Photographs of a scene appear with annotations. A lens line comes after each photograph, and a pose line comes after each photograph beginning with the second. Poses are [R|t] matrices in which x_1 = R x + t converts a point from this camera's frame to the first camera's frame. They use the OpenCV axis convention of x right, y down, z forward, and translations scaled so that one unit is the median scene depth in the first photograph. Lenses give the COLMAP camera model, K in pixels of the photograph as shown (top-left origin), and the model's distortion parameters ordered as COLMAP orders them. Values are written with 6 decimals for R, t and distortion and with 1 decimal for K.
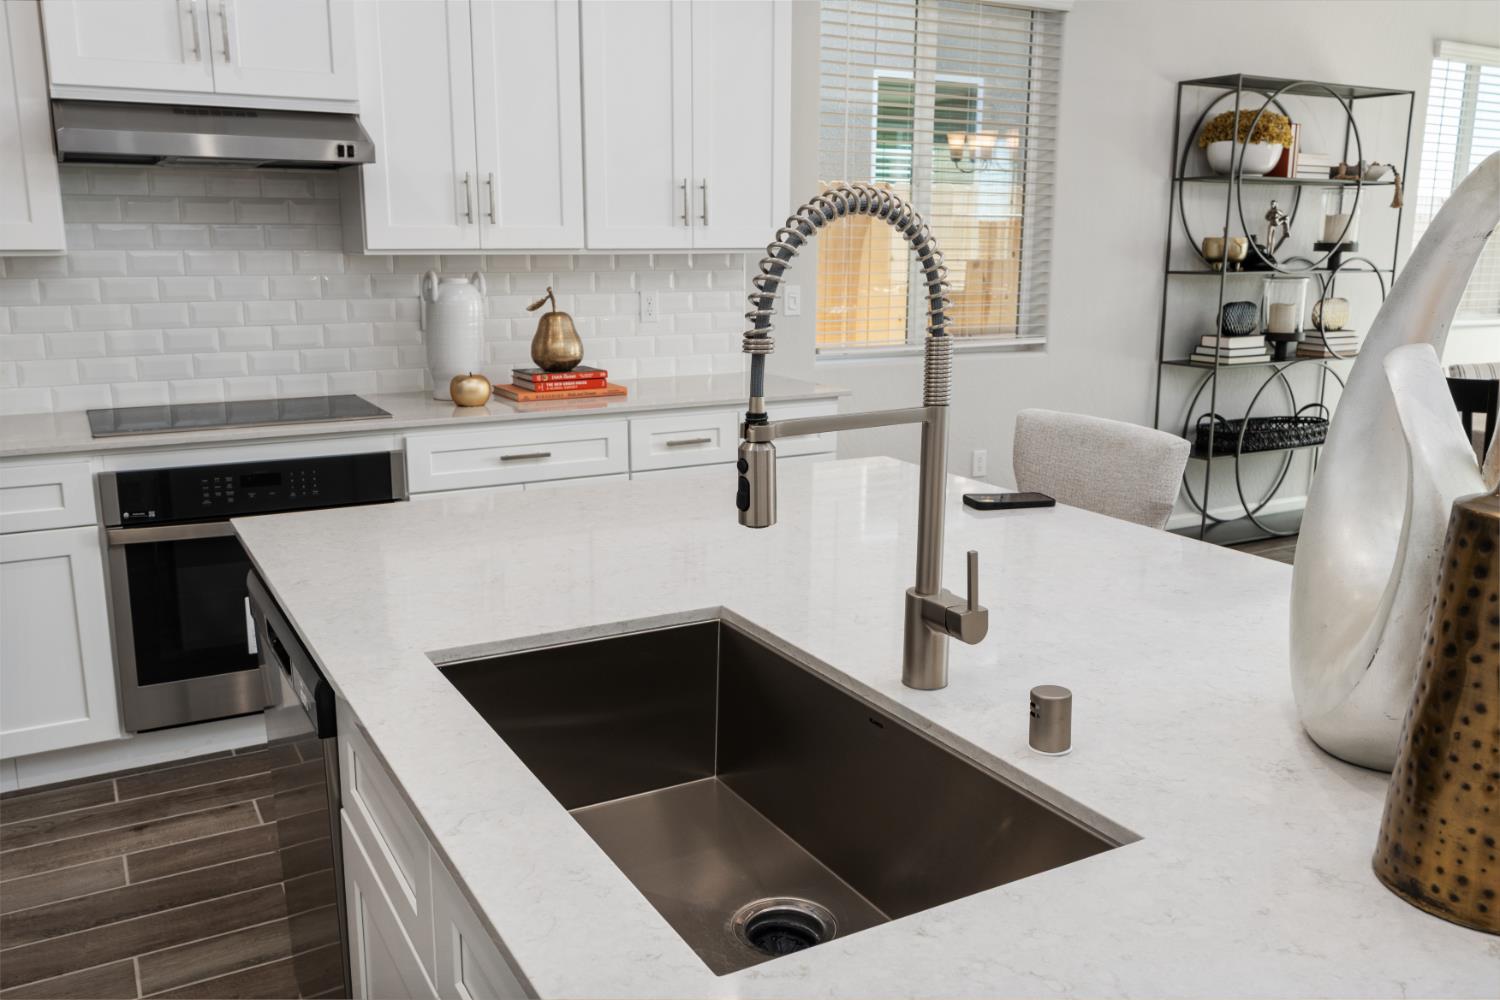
lens RADIAL K [[1223.5, 0, 751.0], [0, 1223.5, 498.1], [0, 0, 1]] dist [0.009749, -0.018536]
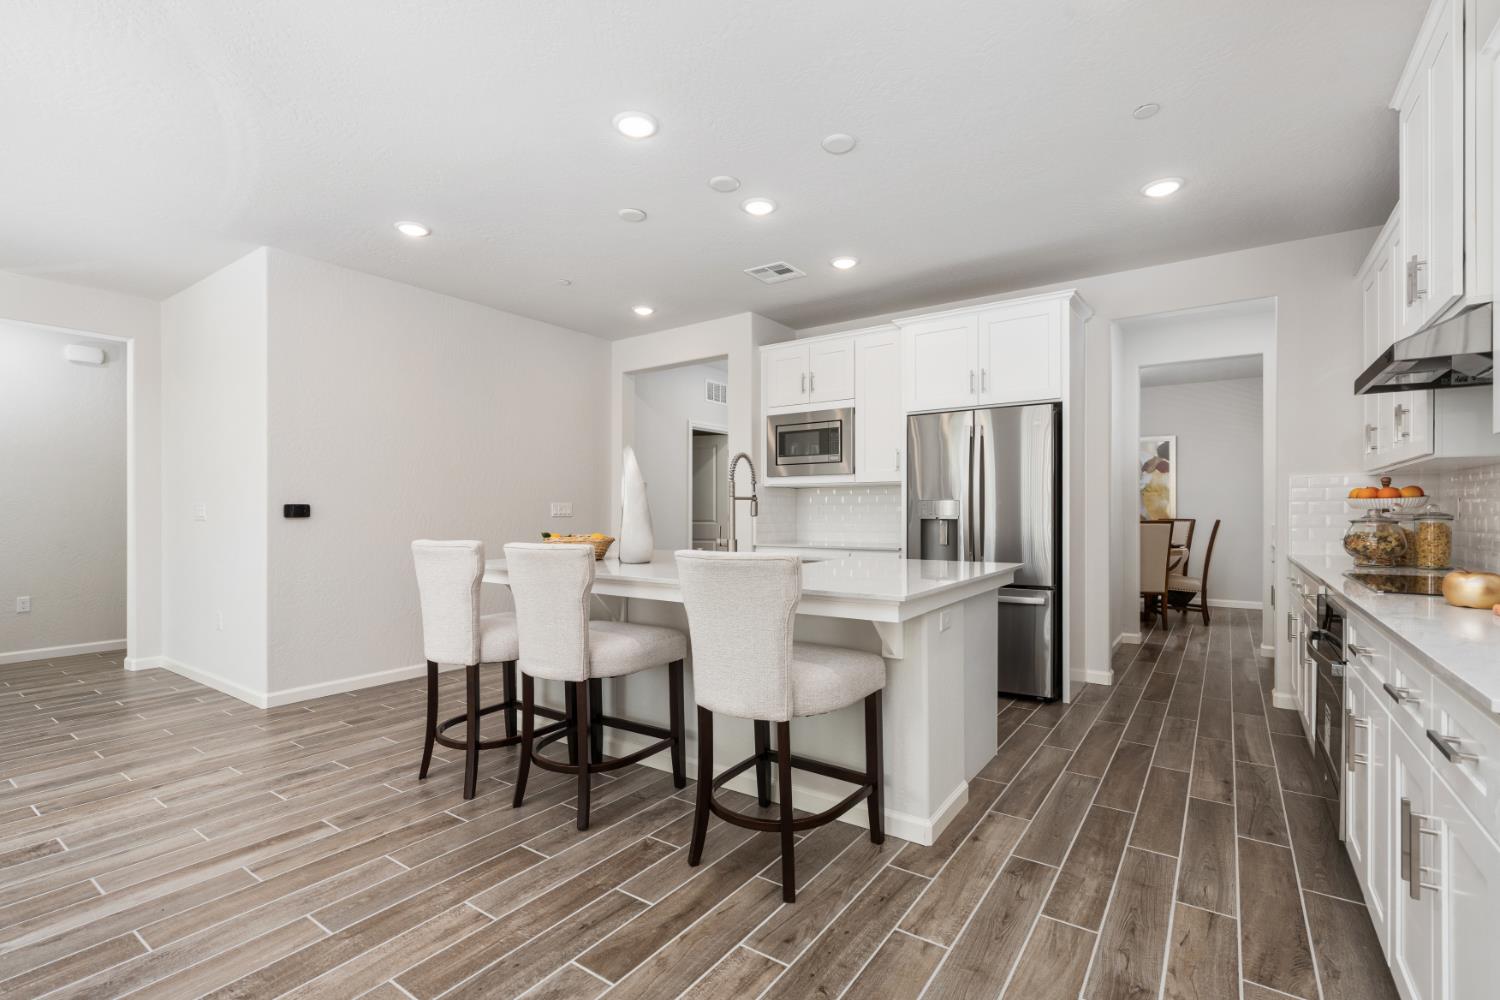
lens RADIAL K [[692.8, 0, 743.7], [0, 692.8, 508.5], [0, 0, 1]] dist [-0.005807, 0.001480]
pose [[-0.908060, -0.005948, -0.418798, 0.466238], [-0.090056, 0.979286, 0.181354, -0.198157], [0.409044, 0.202396, -0.889786, 1.301233]]
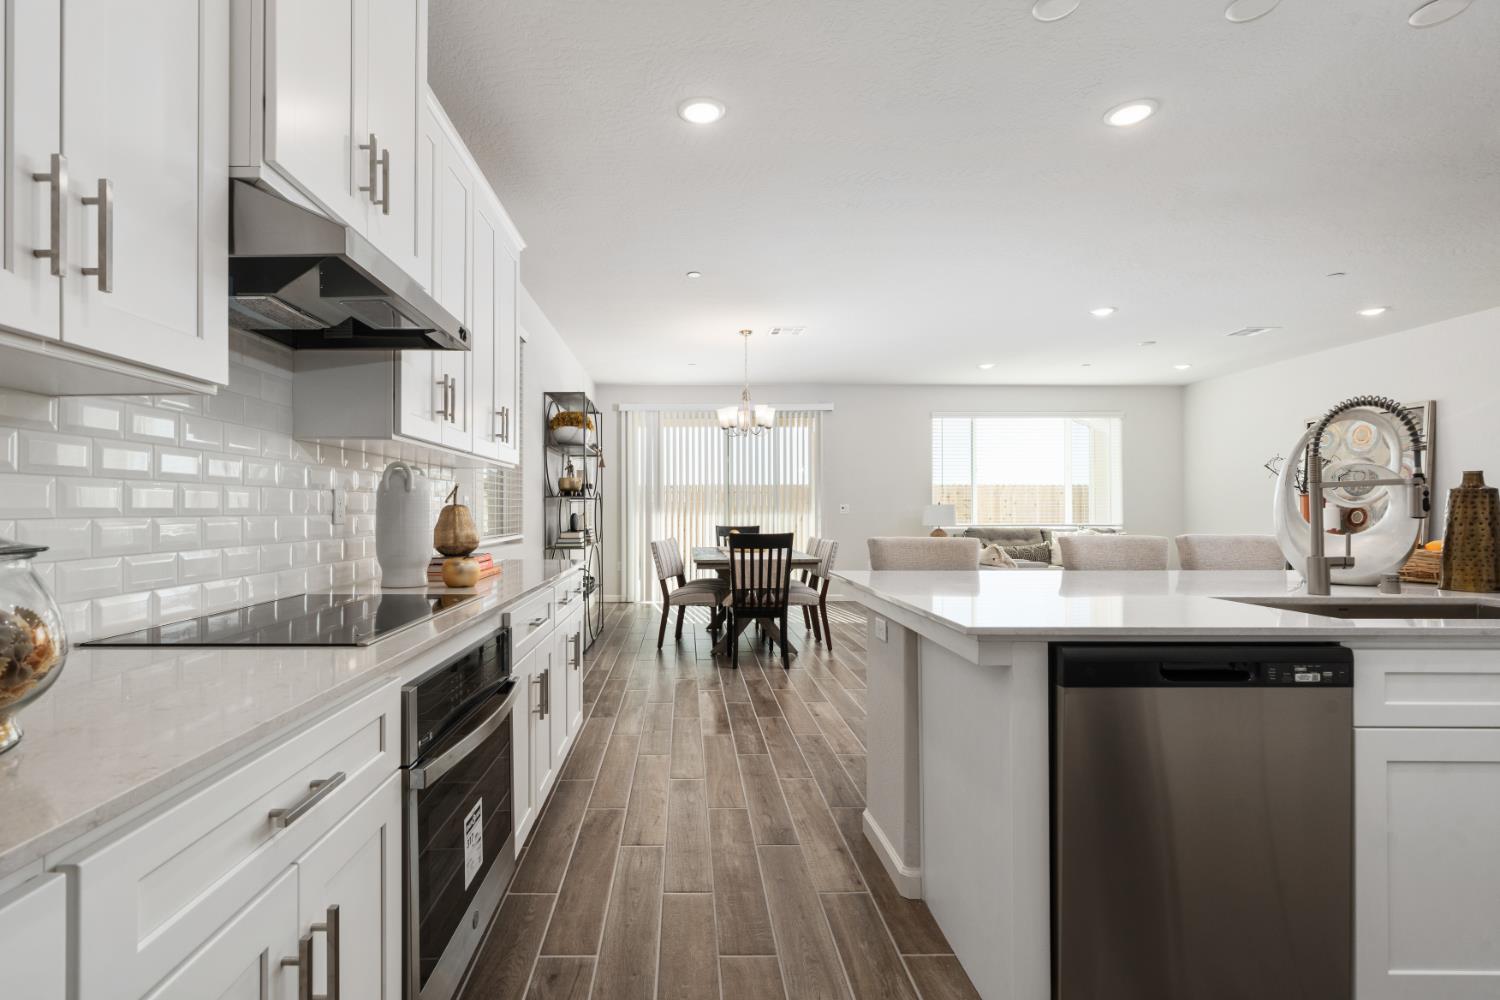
lens RADIAL K [[692.8, 0, 692.7], [0, 692.8, 508.4], [0, 0, 1]] dist [-0.005807, 0.001480]
pose [[0.495213, -0.000309, 0.868772, -0.706514], [0.182193, 0.977800, -0.103505, -0.046723], [-0.849453, 0.209541, 0.484276, 0.563893]]
